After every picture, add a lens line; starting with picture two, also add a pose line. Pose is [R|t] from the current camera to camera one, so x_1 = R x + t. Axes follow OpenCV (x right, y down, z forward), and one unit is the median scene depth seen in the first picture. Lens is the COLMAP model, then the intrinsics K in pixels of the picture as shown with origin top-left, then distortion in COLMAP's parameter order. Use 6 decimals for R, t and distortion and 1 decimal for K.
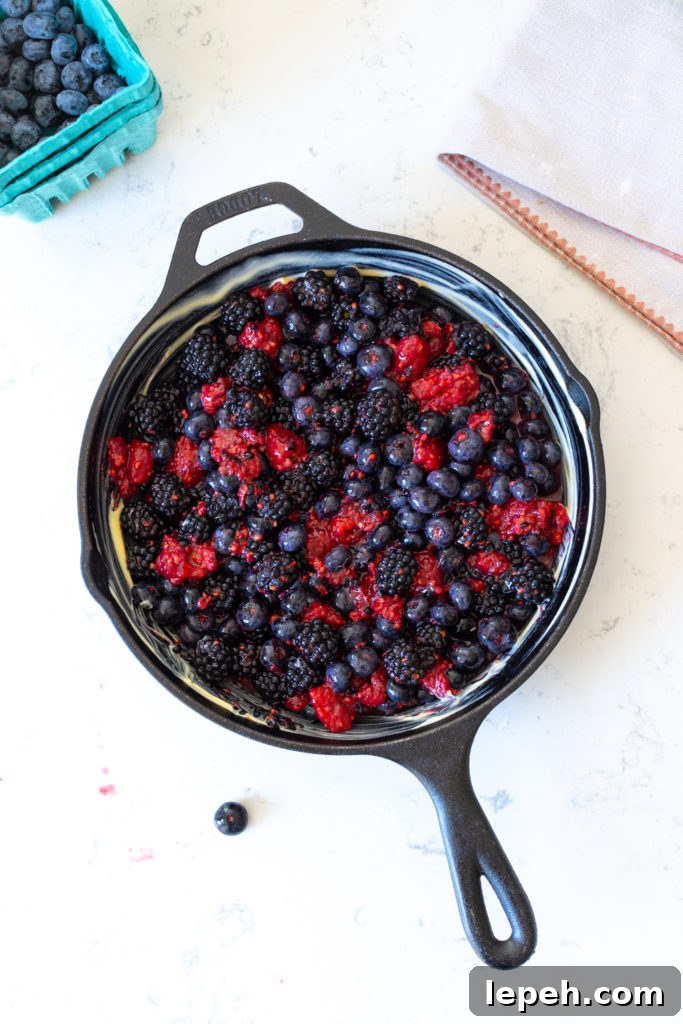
lens RADIAL K [[1496.0, 0, 341.3], [0, 1496.0, 512.0], [0, 0, 1]] dist [0.017600, 0.000000]
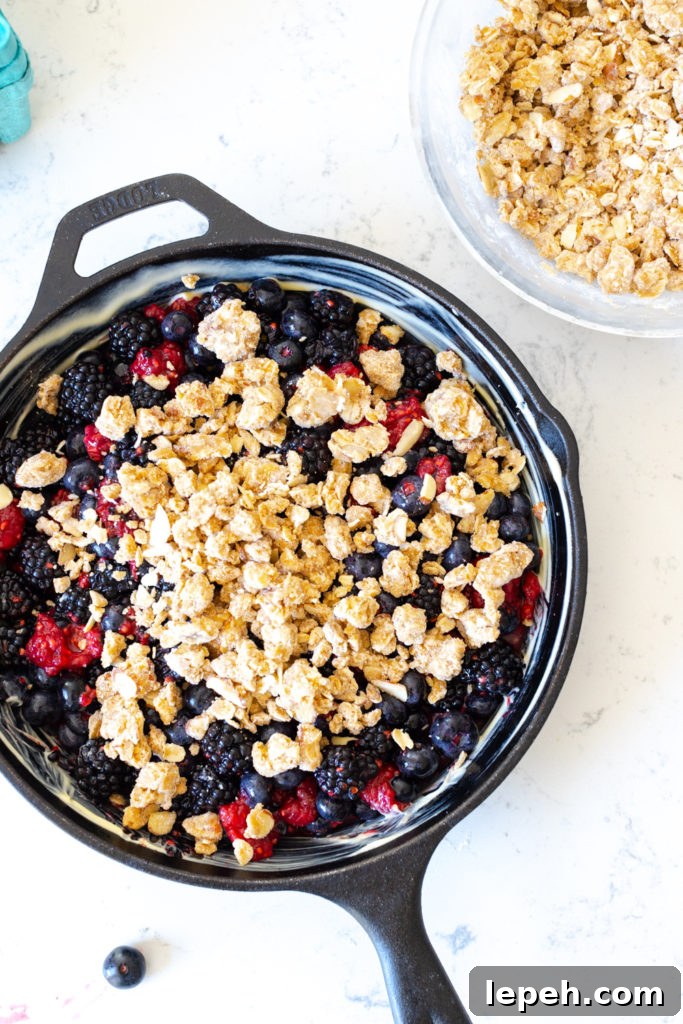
lens RADIAL K [[1496.0, 0, 341.5], [0, 1496.0, 511.9], [0, 0, 1]] dist [0.017600, 0.000000]
pose [[0.999500, -0.007762, 0.030651, 0.019828], [0.008561, 0.999624, -0.026034, -0.016482], [-0.030437, 0.026284, 0.999191, 0.195004]]
